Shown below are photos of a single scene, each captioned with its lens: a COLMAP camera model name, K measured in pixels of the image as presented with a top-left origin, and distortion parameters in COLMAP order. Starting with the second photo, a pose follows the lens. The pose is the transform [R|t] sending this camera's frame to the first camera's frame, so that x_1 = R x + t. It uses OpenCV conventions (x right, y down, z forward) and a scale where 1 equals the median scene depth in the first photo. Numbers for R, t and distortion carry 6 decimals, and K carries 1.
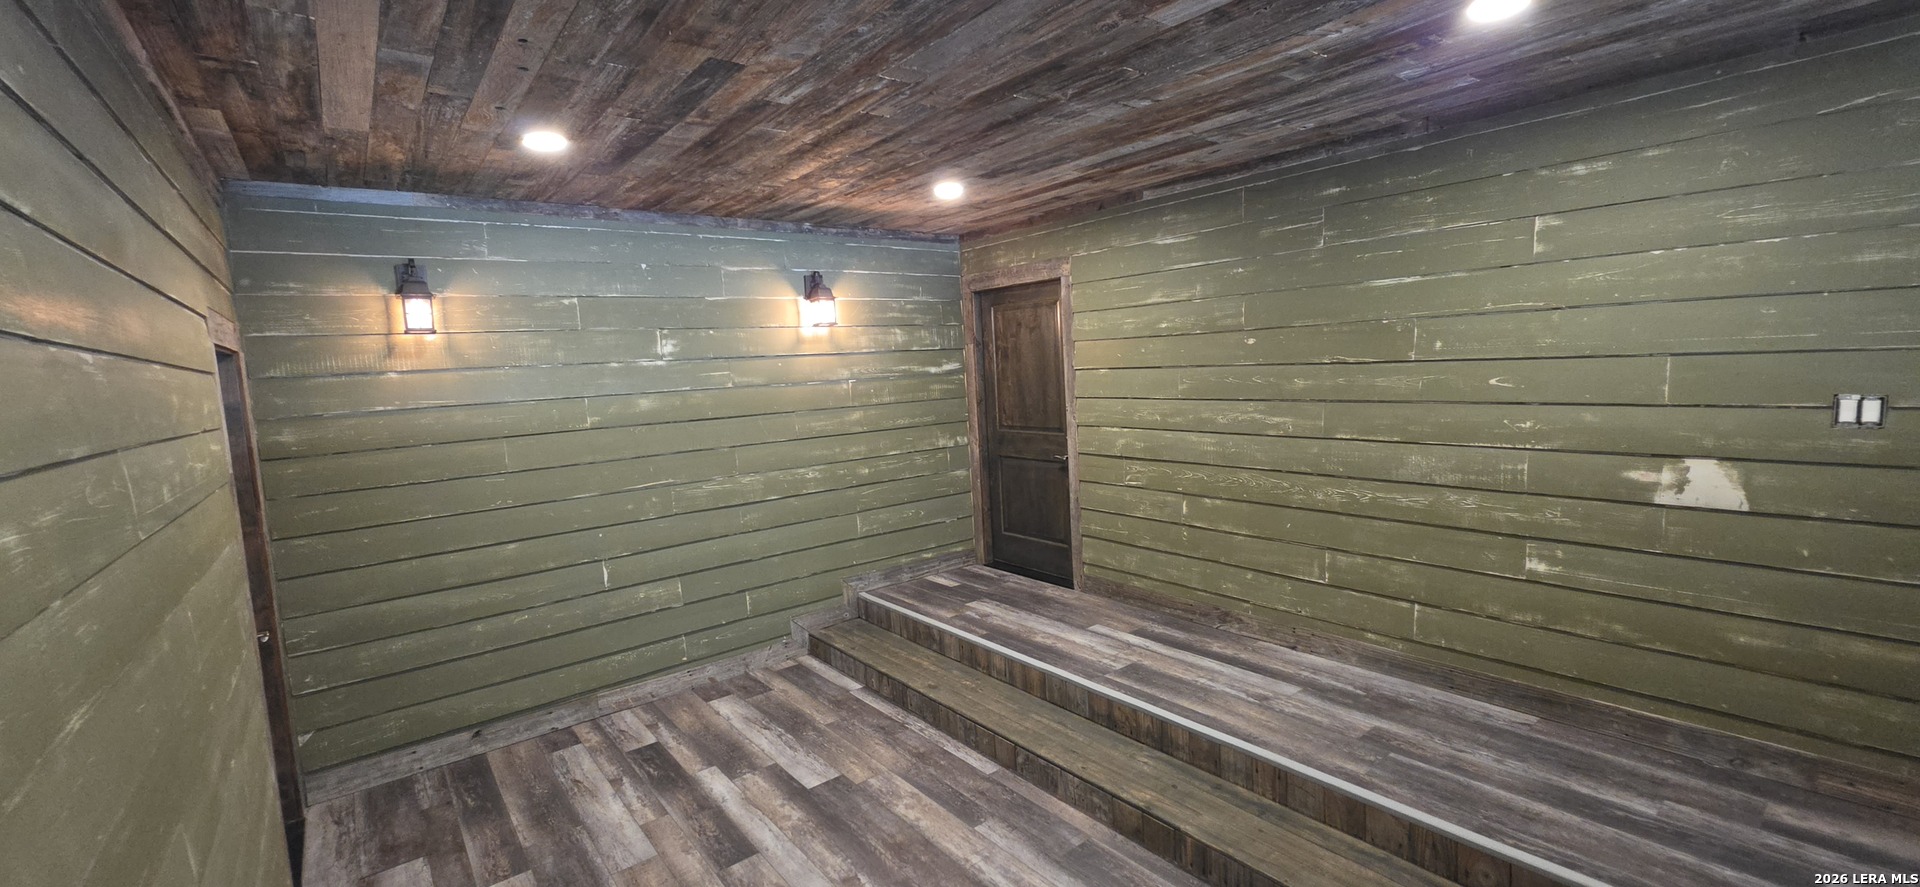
lens RADIAL K [[772.1, 0, 957.5], [0, 772.1, 437.1], [0, 0, 1]] dist [-0.001030, 0.000164]
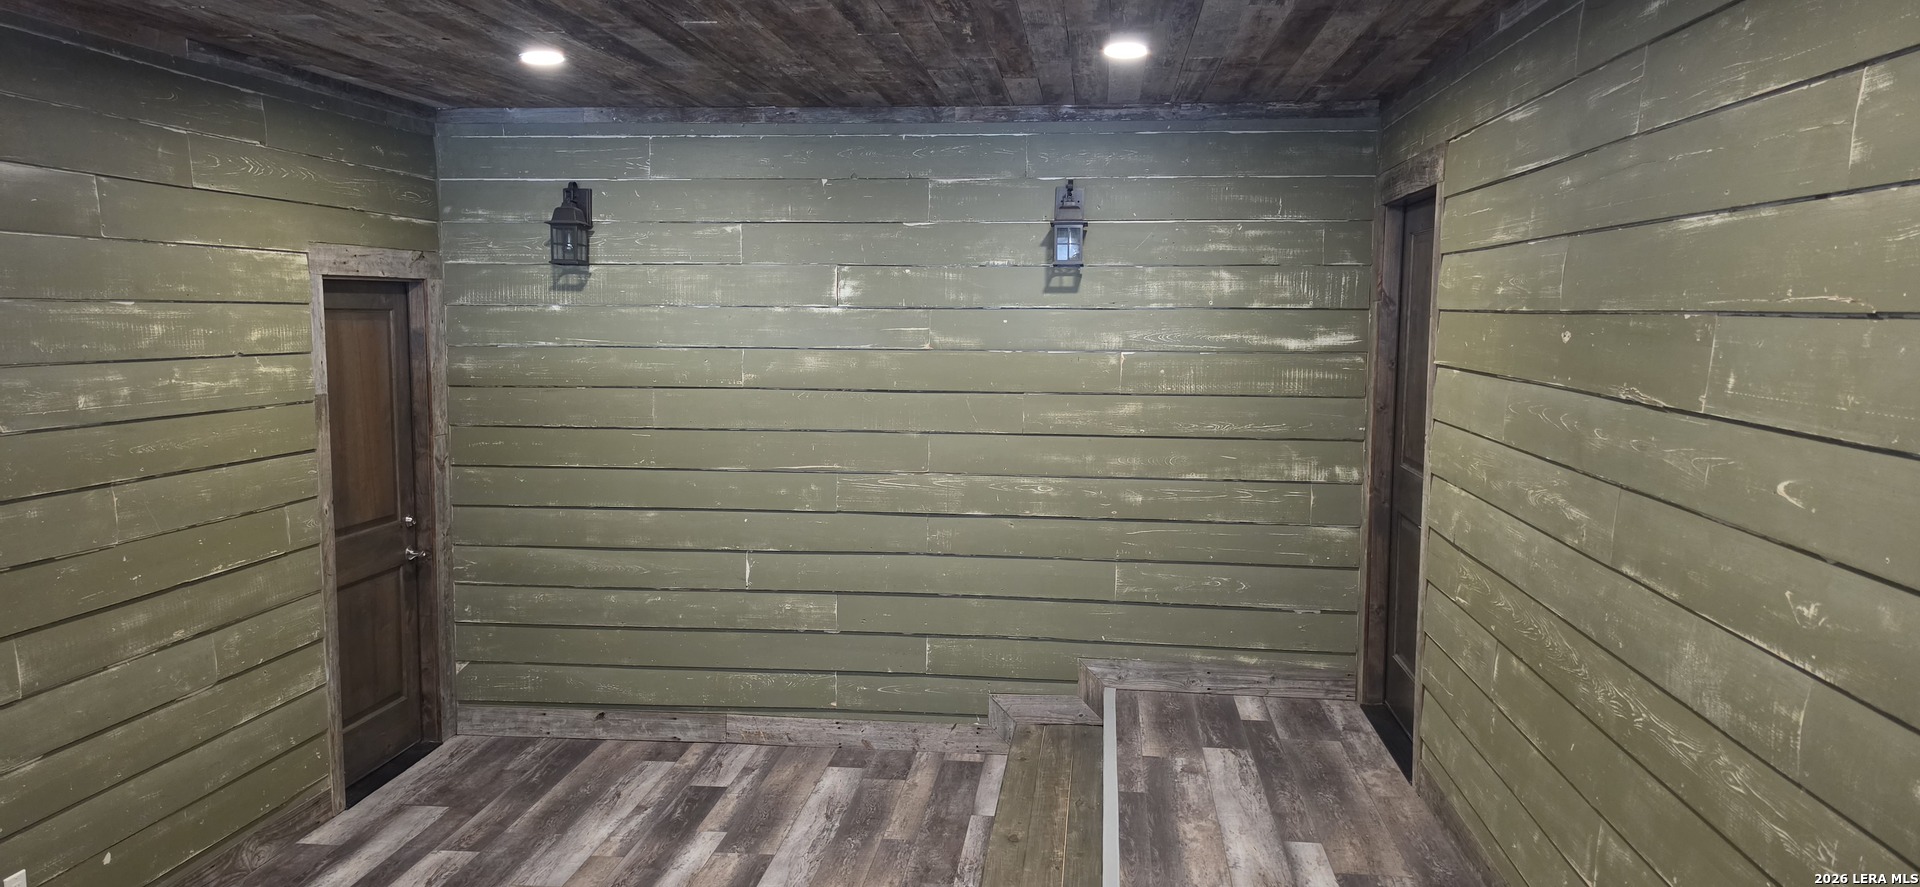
lens RADIAL K [[1331.3, 0, 959.6], [0, 1331.3, 452.8], [0, 0, 1]] dist [0.078745, -0.005746]
pose [[0.708324, 0.131928, -0.693449, 0.628635], [-0.110998, 0.990975, 0.075154, -0.069517], [0.697106, 0.023738, 0.716575, 0.153873]]
